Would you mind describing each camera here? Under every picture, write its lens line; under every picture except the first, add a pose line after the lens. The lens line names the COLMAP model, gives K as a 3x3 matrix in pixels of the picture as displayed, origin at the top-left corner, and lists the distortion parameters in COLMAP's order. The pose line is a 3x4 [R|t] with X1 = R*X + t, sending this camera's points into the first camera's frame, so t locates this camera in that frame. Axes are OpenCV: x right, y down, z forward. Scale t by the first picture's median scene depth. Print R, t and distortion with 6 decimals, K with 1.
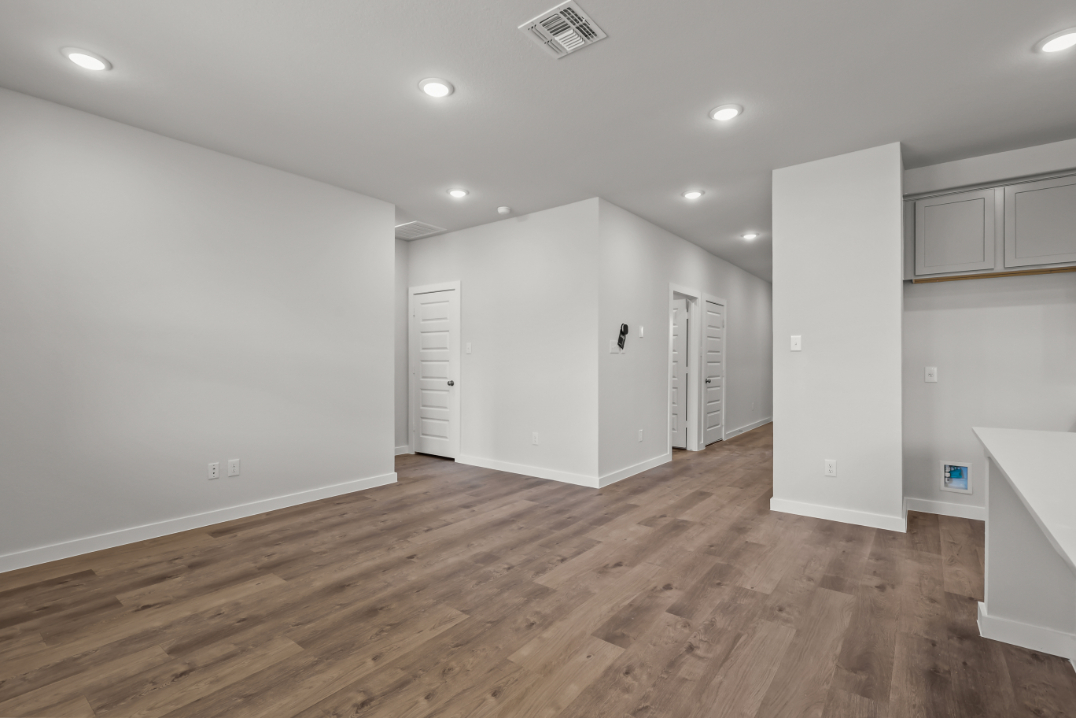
lens RADIAL K [[496.5, 0, 539.3], [0, 496.5, 362.1], [0, 0, 1]] dist [-0.003917, 0.000728]
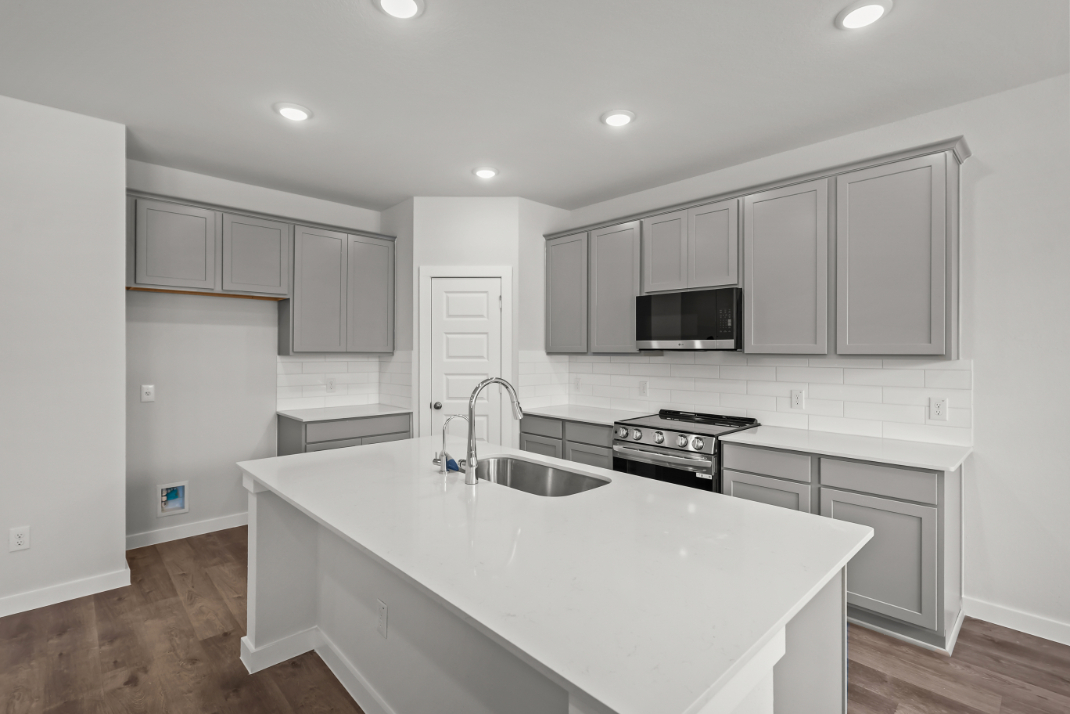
lens RADIAL K [[493.7, 0, 541.3], [0, 493.7, 352.3], [0, 0, 1]] dist [-0.003917, 0.000728]
pose [[0.140396, -0.000713, 0.990095, -0.002390], [-0.002244, 0.999997, 0.001038, -0.062948], [-0.990093, -0.002368, 0.140394, 0.190428]]
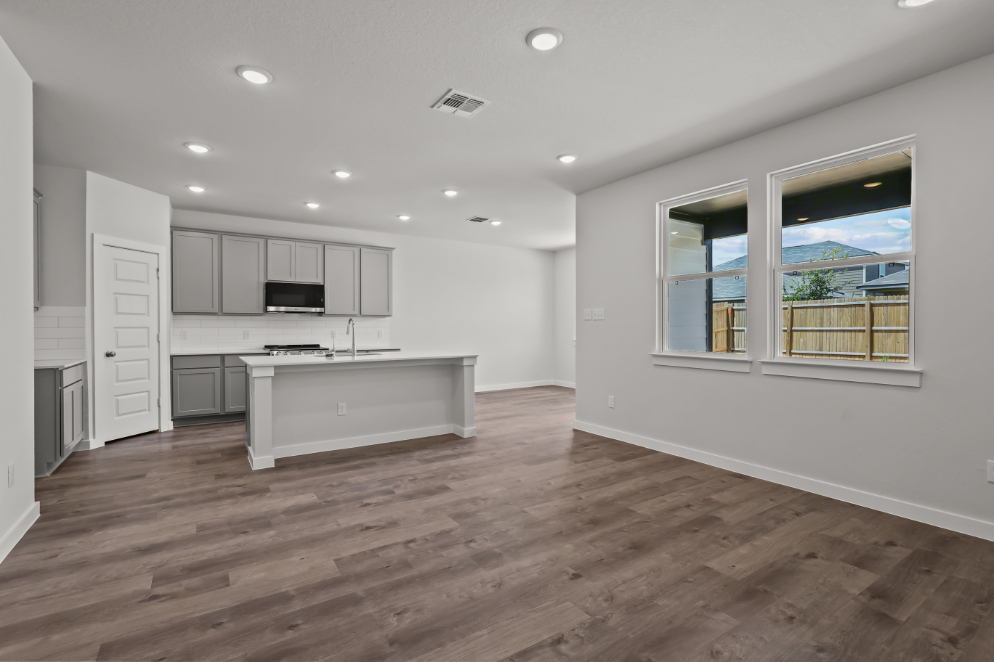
lens RADIAL K [[458.7, 0, 495.2], [0, 458.7, 331.0], [0, 0, 1]] dist [-0.003917, 0.000728]
pose [[-0.949238, -0.000645, 0.314557, -0.345755], [0.002203, 0.999960, 0.008700, -0.001616], [-0.314550, 0.008951, -0.949199, 1.635052]]
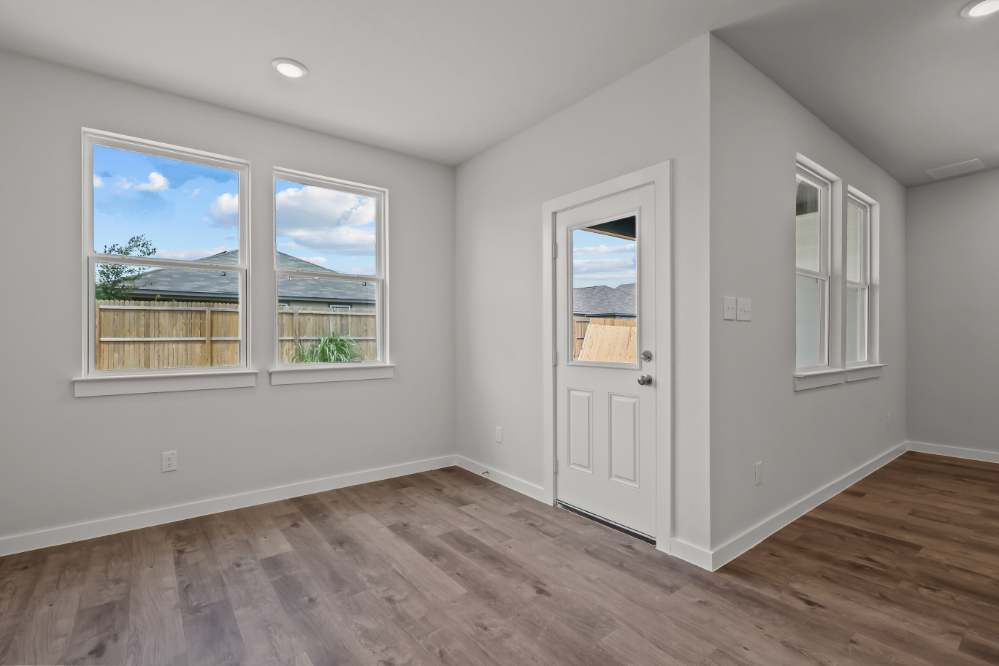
lens RADIAL K [[461.0, 0, 501.8], [0, 461.0, 336.8], [0, 0, 1]] dist [-0.003917, 0.000728]
pose [[-0.244457, 0.003576, -0.969654, 0.686510], [0.003122, 0.999991, 0.002901, -0.000482], [0.969655, -0.002318, -0.244466, -0.189747]]
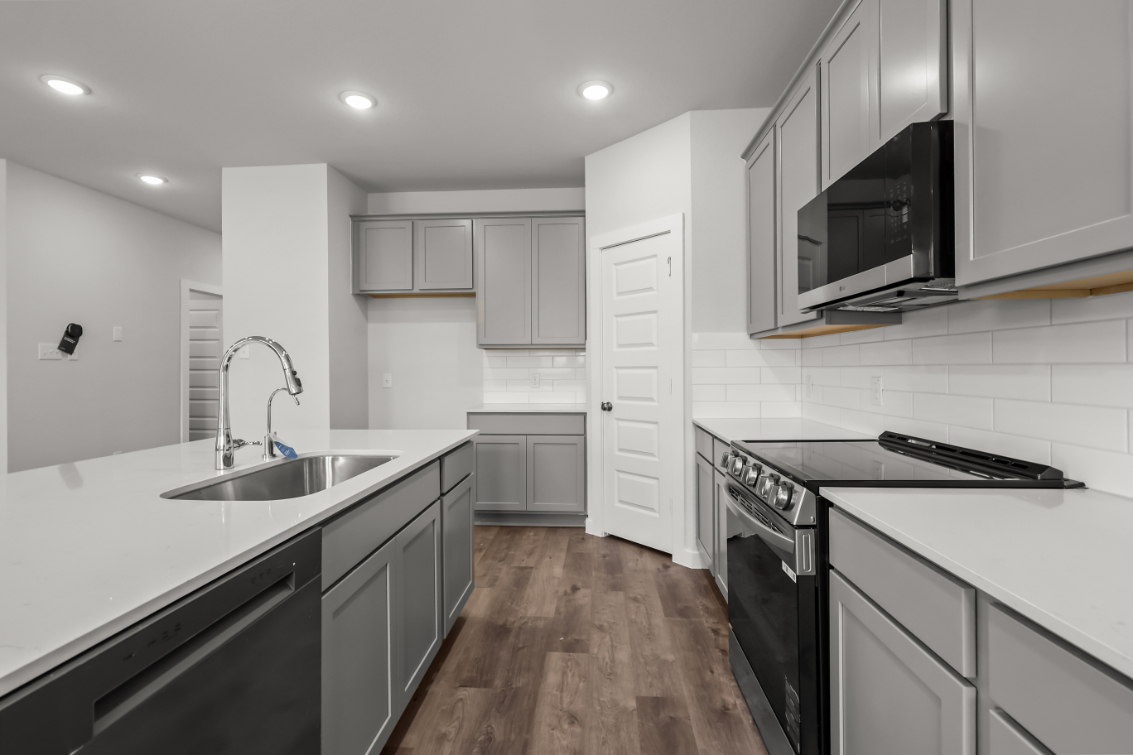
lens RADIAL K [[522.8, 0, 562.7], [0, 522.8, 369.7], [0, 0, 1]] dist [-0.003917, 0.000728]
pose [[0.830902, -0.004276, 0.556402, 0.556754], [0.004476, 0.999989, 0.001000, 0.000456], [-0.556401, 0.001660, 0.830912, -0.230603]]
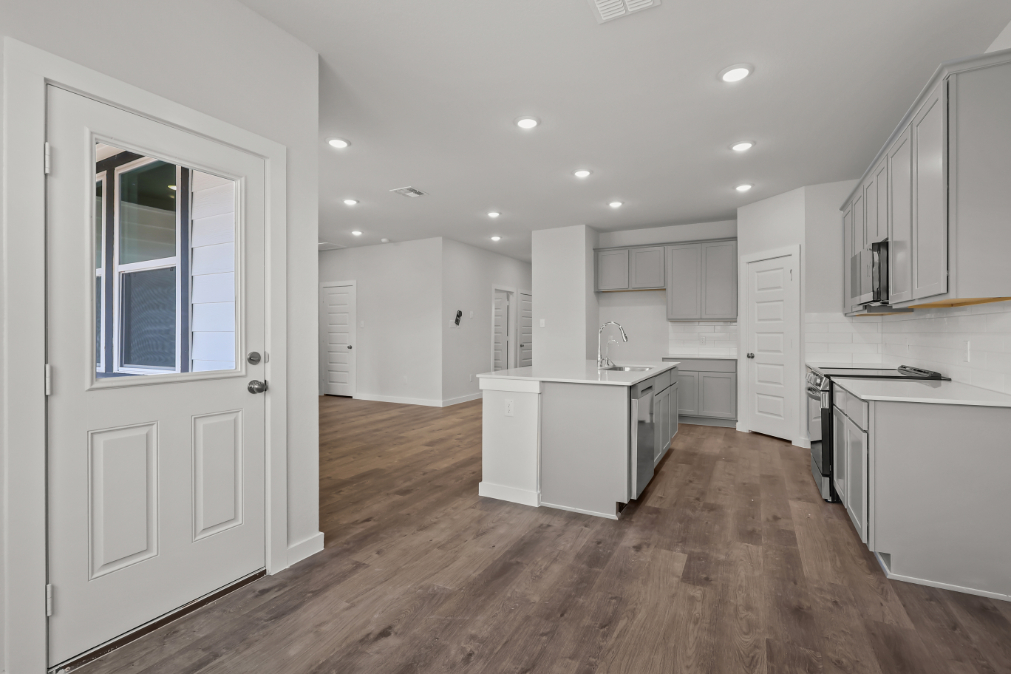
lens RADIAL K [[466.5, 0, 498.8], [0, 466.5, 333.7], [0, 0, 1]] dist [-0.003917, 0.000728]
pose [[0.987115, 0.000336, 0.160010, 0.079593], [-0.000511, 0.999999, 0.001052, -0.000415], [-0.160009, -0.001120, 0.987115, -0.882648]]
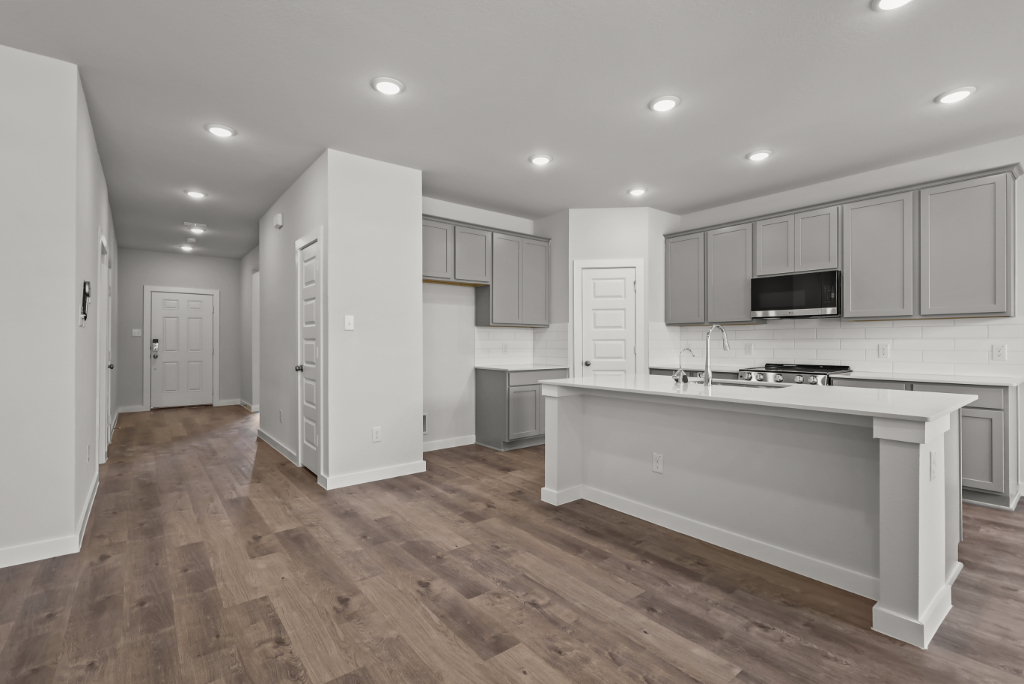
lens RADIAL K [[472.5, 0, 512.6], [0, 472.5, 342.0], [0, 0, 1]] dist [-0.003917, 0.000728]
pose [[0.232105, -0.001138, 0.972690, -0.451978], [0.003485, 0.999994, 0.000338, 0.003034], [-0.972685, 0.003312, 0.232107, 0.516149]]
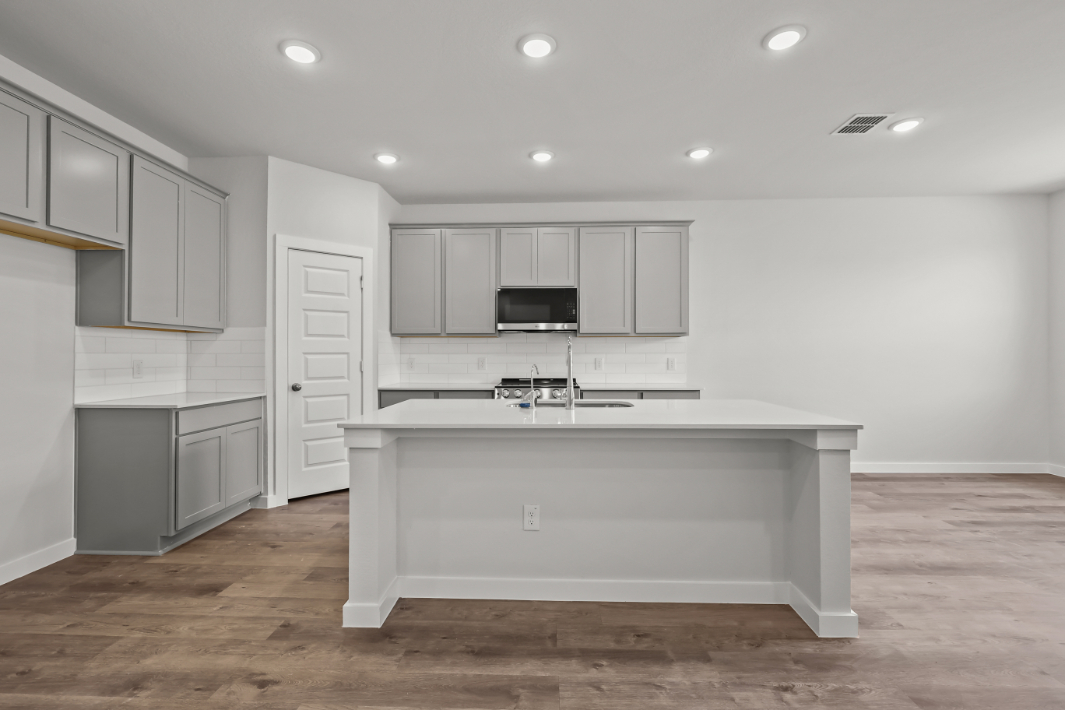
lens RADIAL K [[491.4, 0, 531.2], [0, 491.4, 351.6], [0, 0, 1]] dist [-0.003917, 0.000728]
pose [[-0.586736, 0.006230, 0.809754, -0.062463], [0.002240, 0.999979, -0.006071, 0.001706], [-0.809775, -0.001748, -0.586738, 0.889992]]
